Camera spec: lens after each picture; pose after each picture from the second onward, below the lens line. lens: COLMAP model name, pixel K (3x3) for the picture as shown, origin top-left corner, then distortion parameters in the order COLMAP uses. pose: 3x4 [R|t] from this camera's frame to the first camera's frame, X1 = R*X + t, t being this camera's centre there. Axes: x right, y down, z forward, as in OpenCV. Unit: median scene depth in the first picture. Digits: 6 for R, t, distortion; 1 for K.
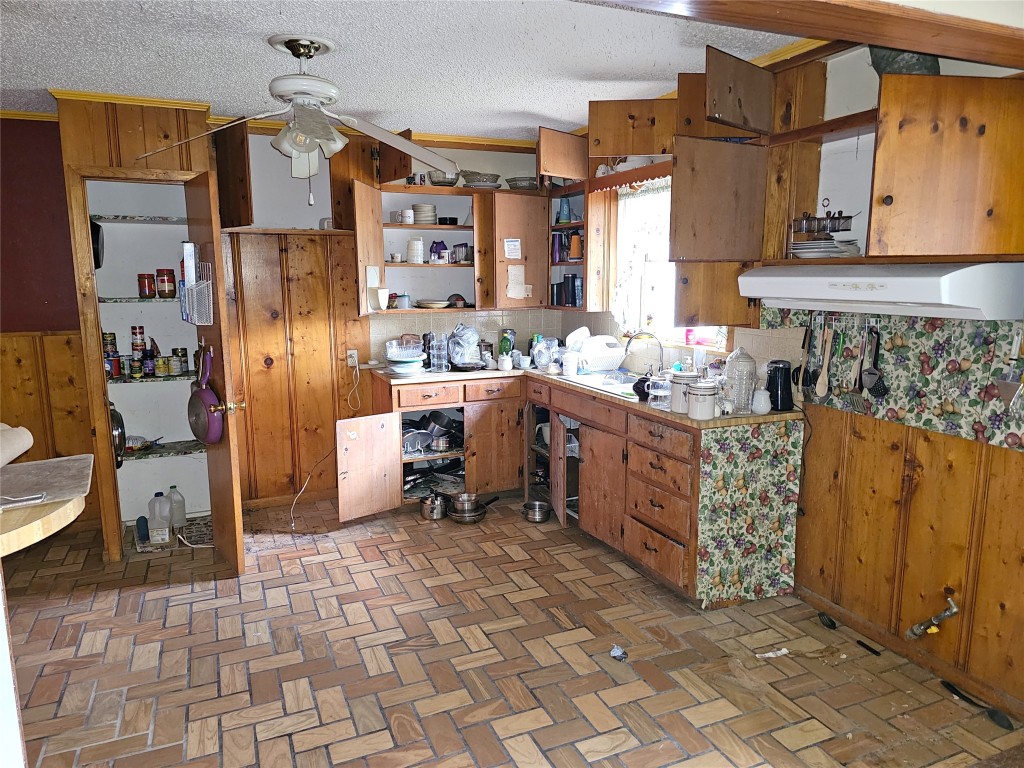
lens RADIAL K [[684.2, 0, 506.4], [0, 684.2, 383.6], [0, 0, 1]] dist [0.060940, -0.050009]
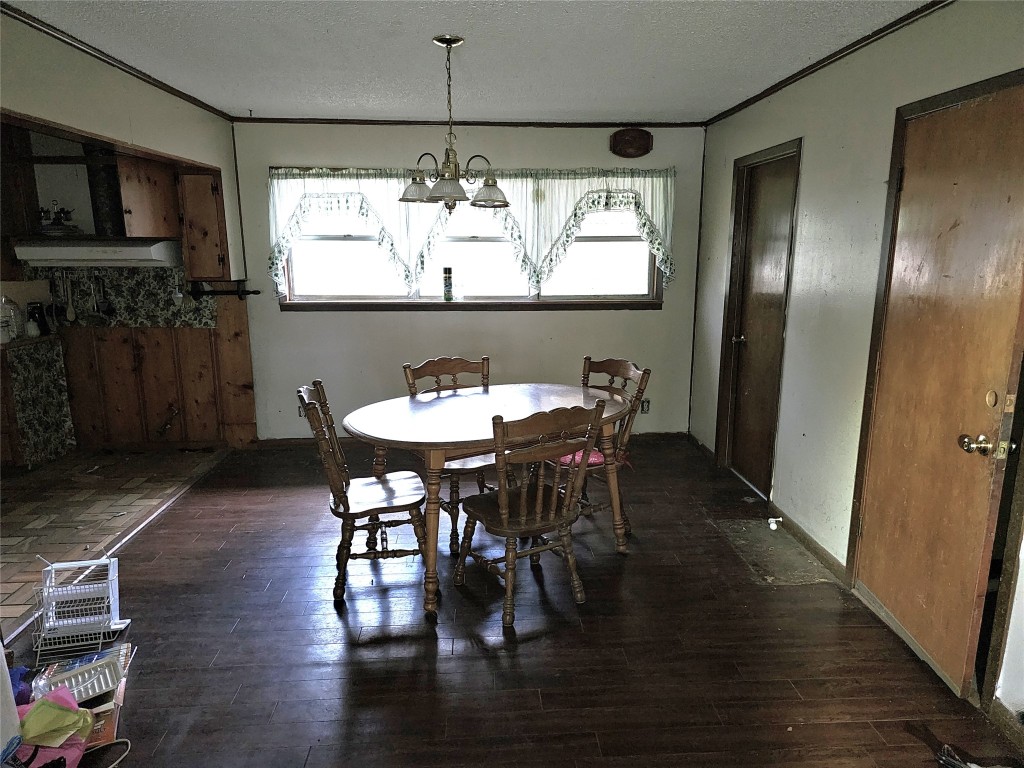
lens RADIAL K [[684.2, 0, 518.5], [0, 684.2, 388.8], [0, 0, 1]] dist [0.060940, -0.050009]
pose [[0.333494, -0.192695, 0.922849, -0.837039], [0.152686, 0.977004, 0.148827, 0.103800], [-0.930306, 0.091273, 0.355247, -0.626775]]
